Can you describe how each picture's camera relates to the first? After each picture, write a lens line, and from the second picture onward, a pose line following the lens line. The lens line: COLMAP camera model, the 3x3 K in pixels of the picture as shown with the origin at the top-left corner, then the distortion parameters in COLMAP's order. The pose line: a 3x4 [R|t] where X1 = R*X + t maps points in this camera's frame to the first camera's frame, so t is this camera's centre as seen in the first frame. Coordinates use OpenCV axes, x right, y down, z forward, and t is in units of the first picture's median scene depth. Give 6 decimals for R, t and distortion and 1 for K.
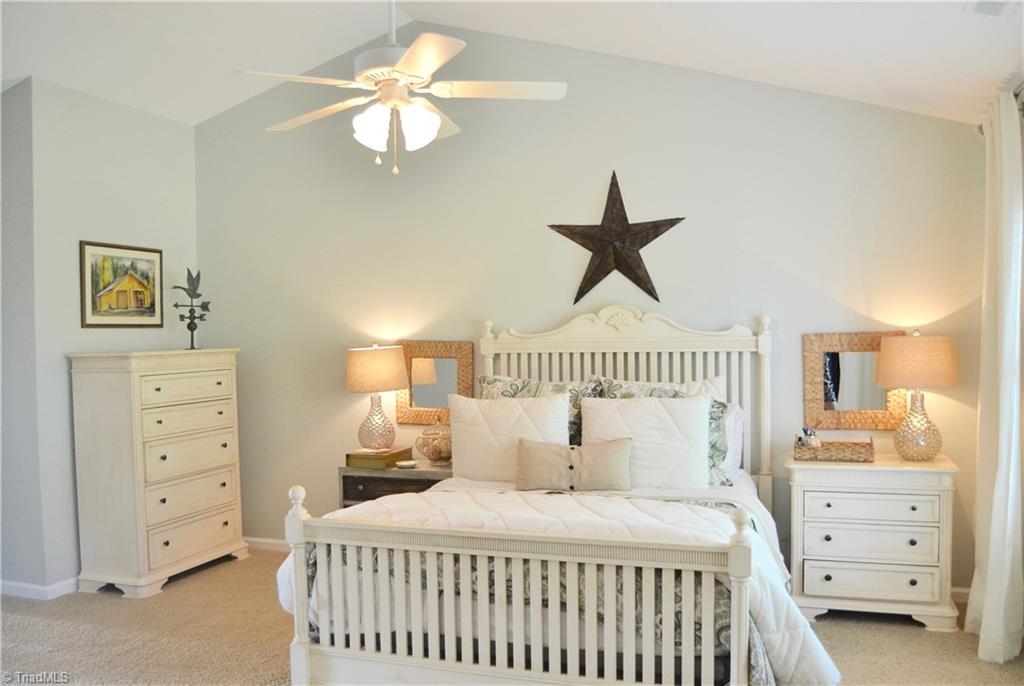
lens RADIAL K [[837.4, 0, 512.0], [0, 837.4, 375.7], [0, 0, 1]] dist [0.000174, 0.001220]
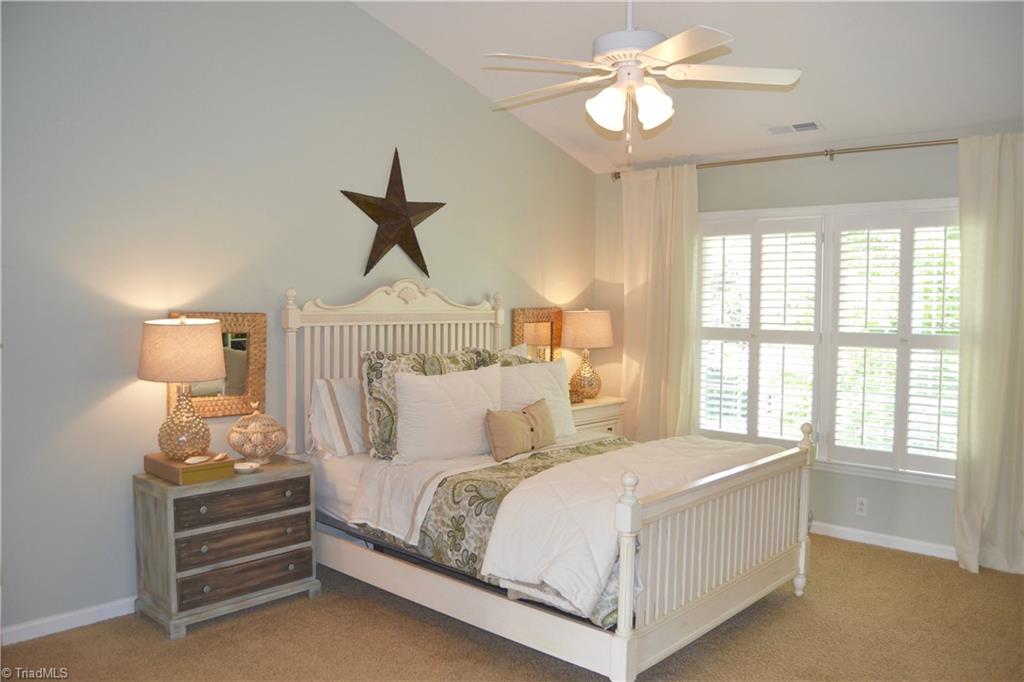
lens RADIAL K [[830.3, 0, 512.0], [0, 830.3, 341.0], [0, 0, 1]] dist [-0.077942, 0.003864]
pose [[0.394640, -0.027380, 0.918428, -0.757986], [0.025674, 0.999494, 0.018765, -0.023287], [-0.918477, 0.016174, 0.395143, 0.472455]]
